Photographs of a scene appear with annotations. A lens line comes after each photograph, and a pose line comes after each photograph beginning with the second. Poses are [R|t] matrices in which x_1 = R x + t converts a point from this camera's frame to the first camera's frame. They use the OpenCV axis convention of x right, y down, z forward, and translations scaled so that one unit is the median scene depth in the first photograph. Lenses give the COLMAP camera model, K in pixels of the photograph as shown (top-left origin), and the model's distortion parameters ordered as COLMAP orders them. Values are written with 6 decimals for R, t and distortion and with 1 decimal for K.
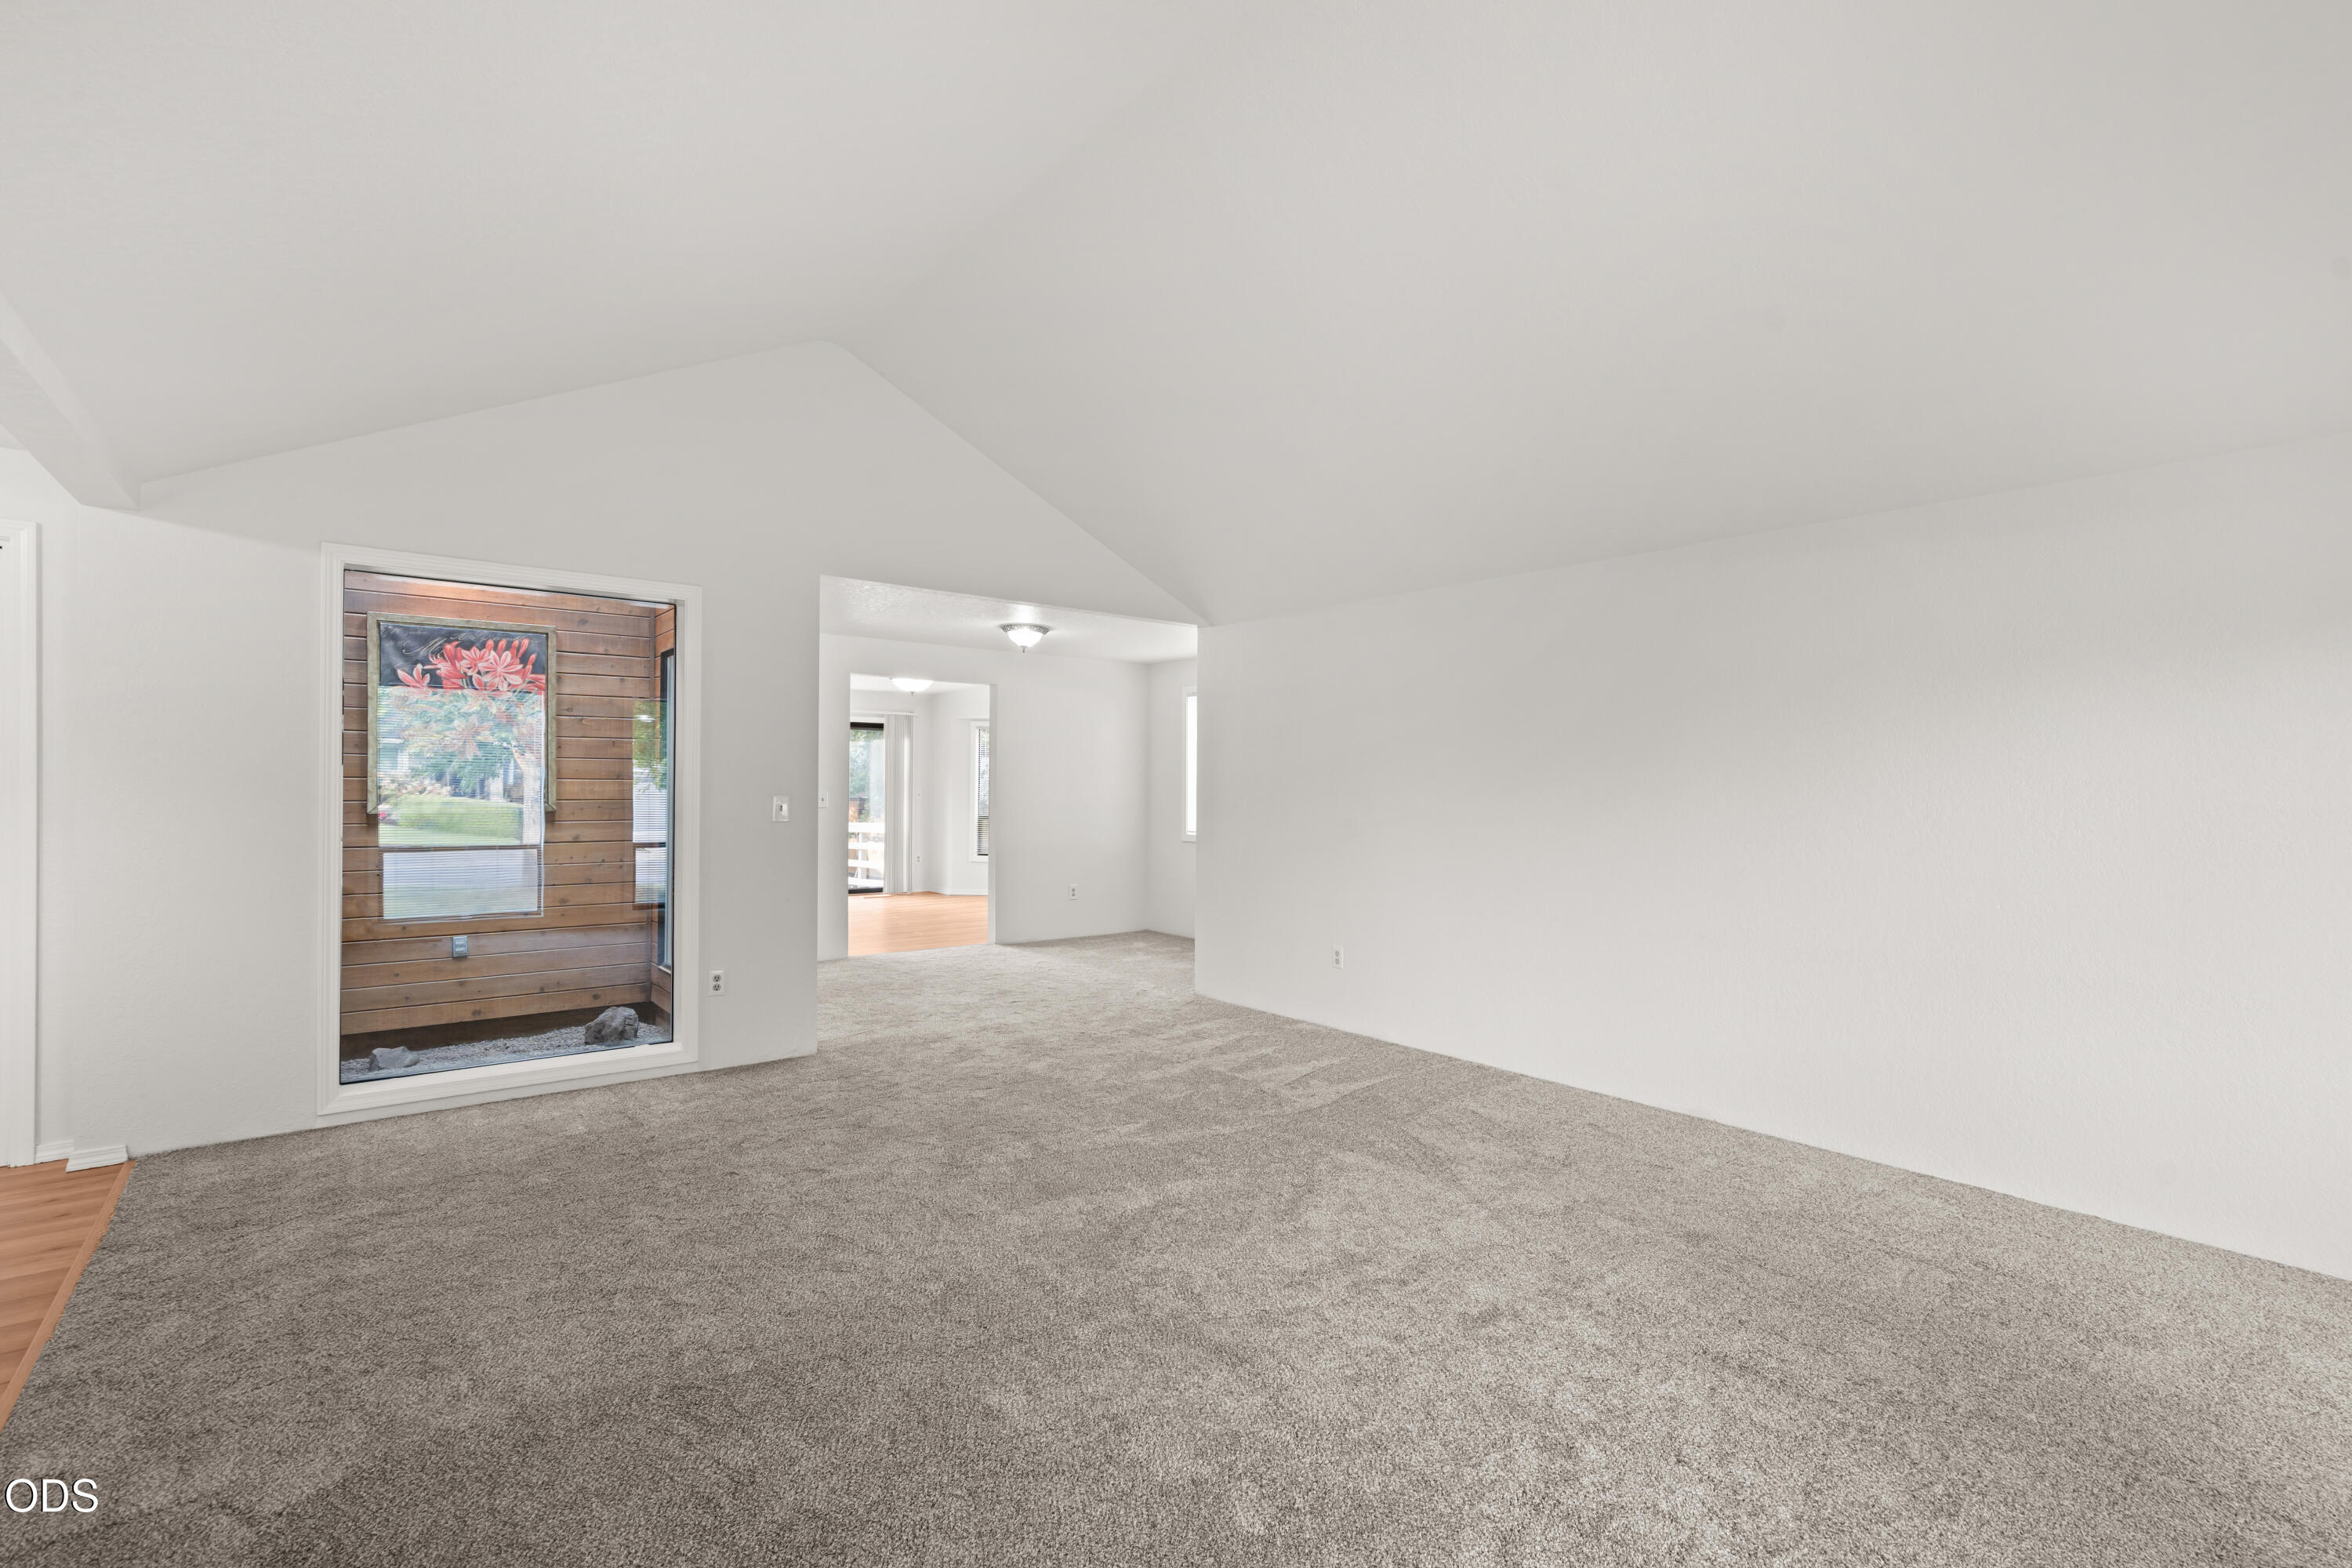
lens RADIAL K [[1072.1, 0, 1164.5], [0, 1072.1, 783.7], [0, 0, 1]] dist [-0.001895, 0.000688]
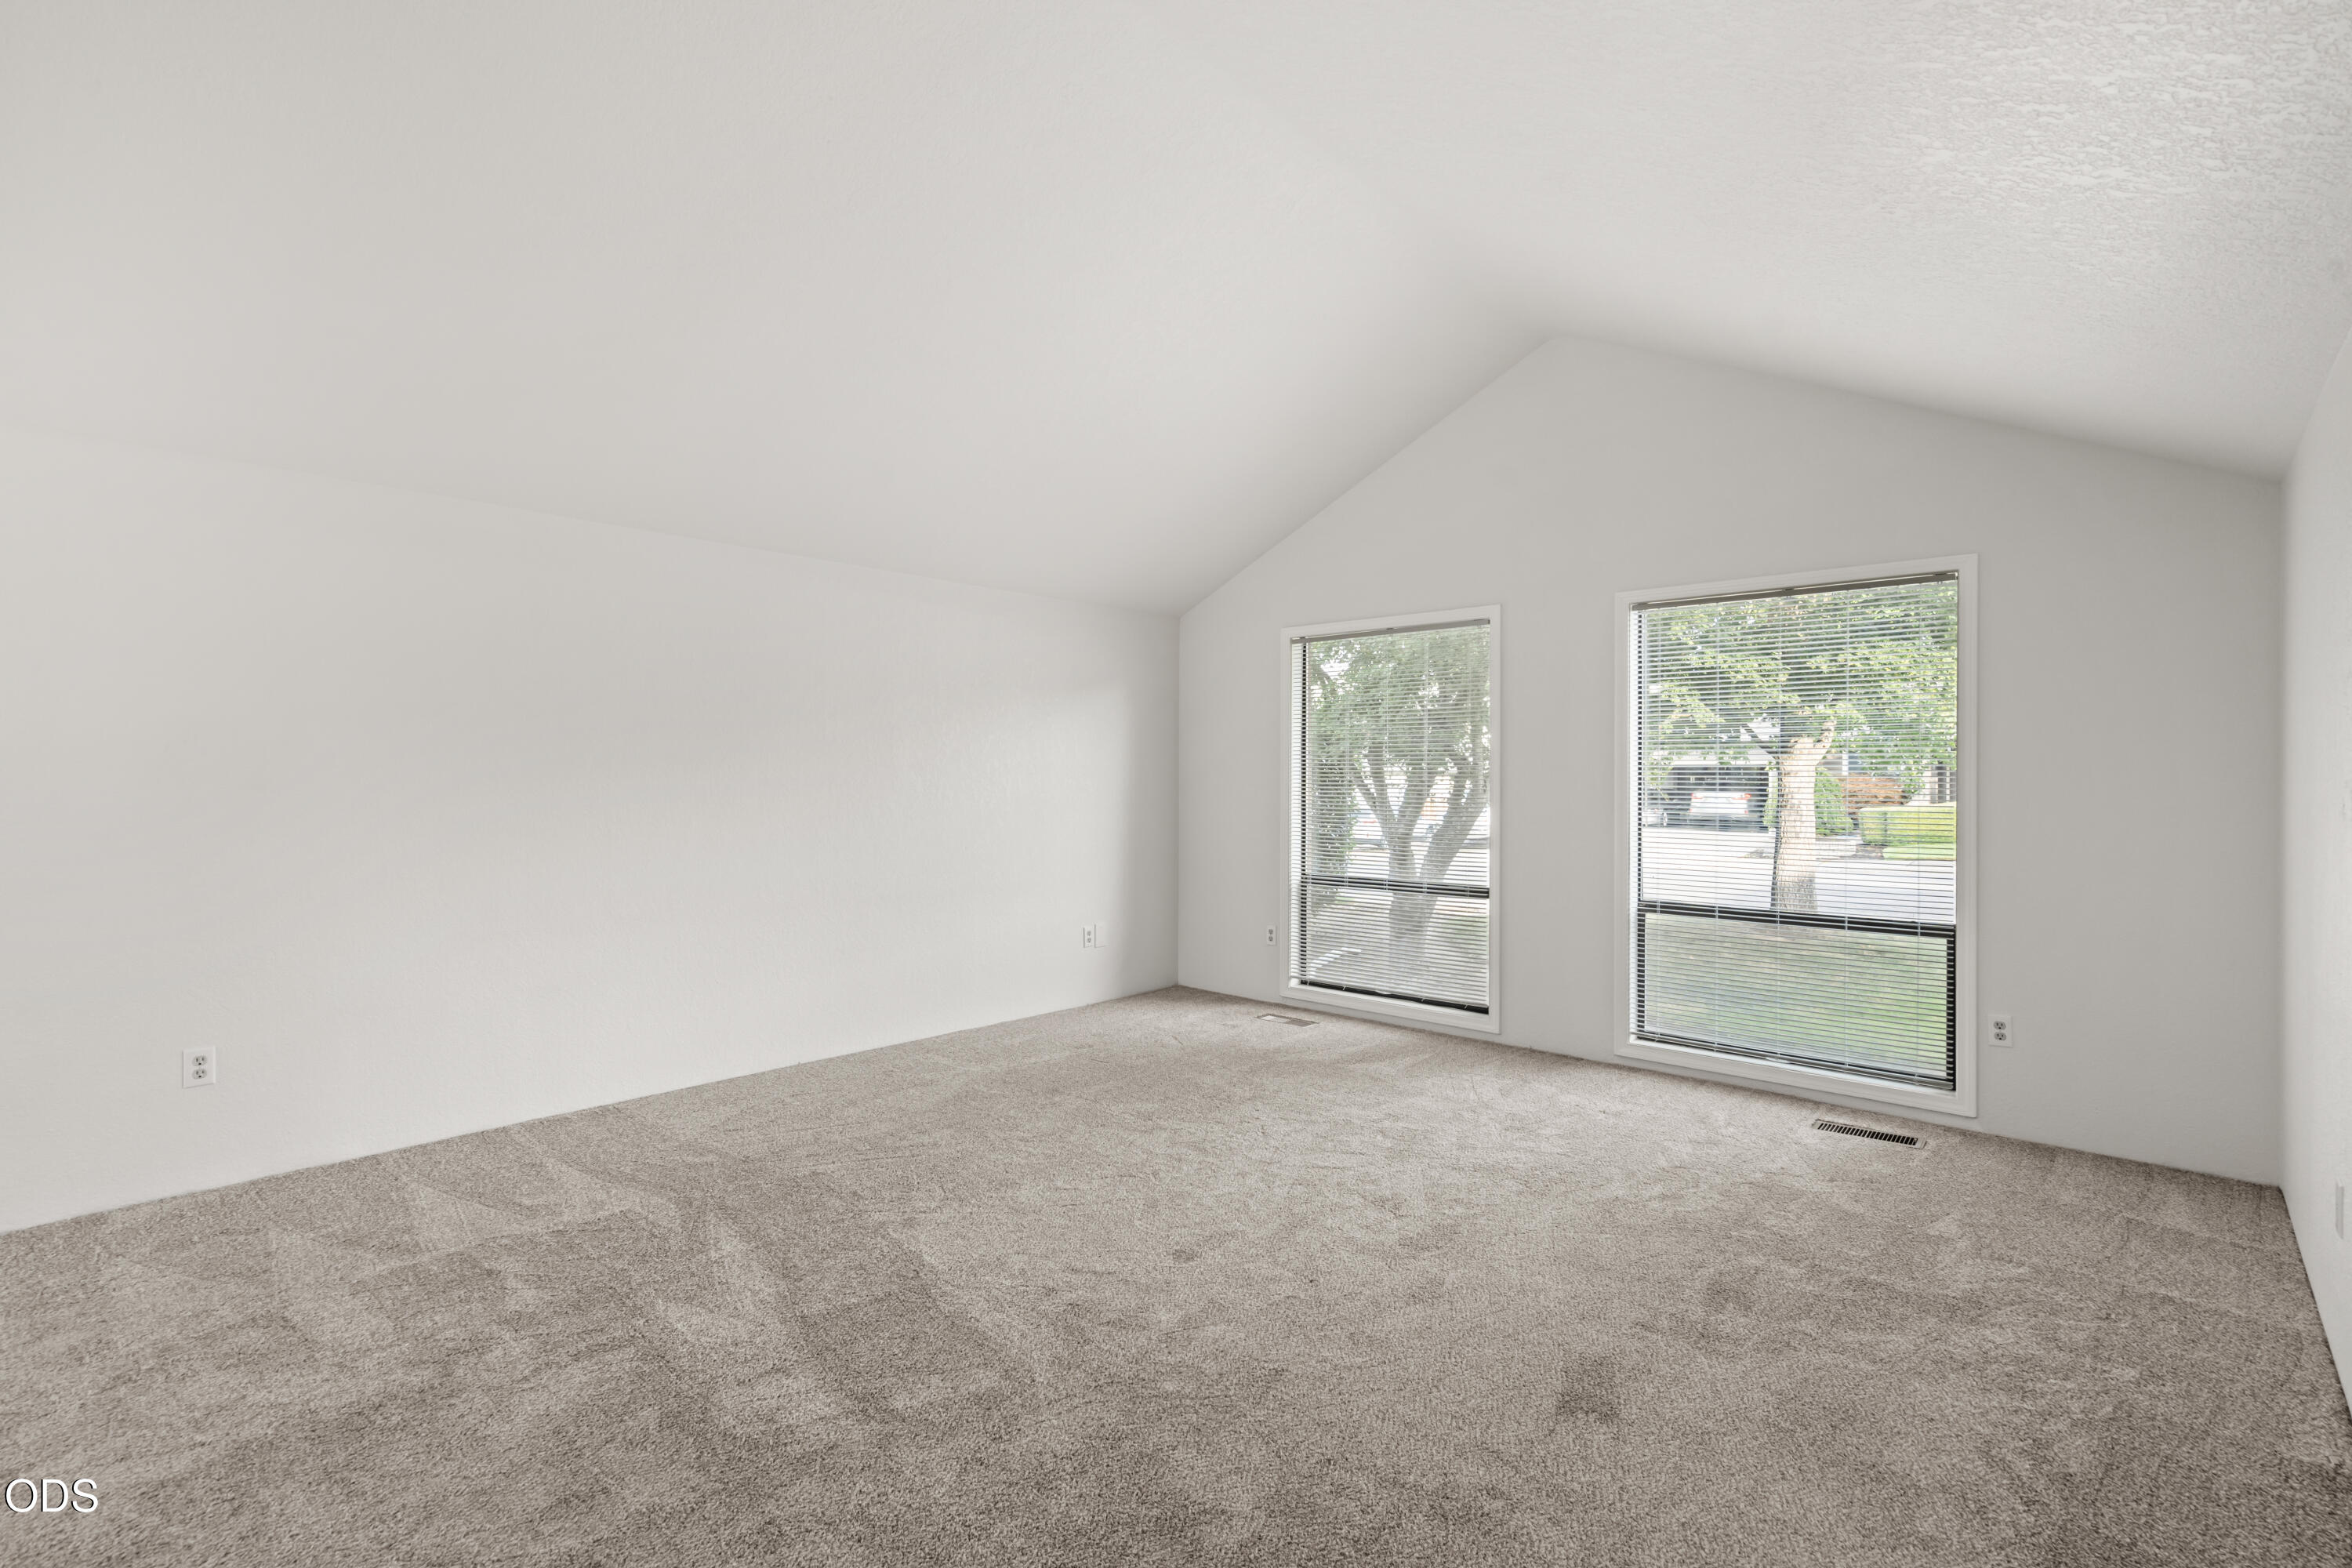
lens RADIAL K [[1072.1, 0, 1172.6], [0, 1072.1, 779.2], [0, 0, 1]] dist [-0.001895, 0.000688]
pose [[-0.161516, -0.008706, 0.986832, -0.581776], [0.000930, 0.999959, 0.008974, 0.003693], [-0.986870, 0.002367, -0.161501, 0.691566]]
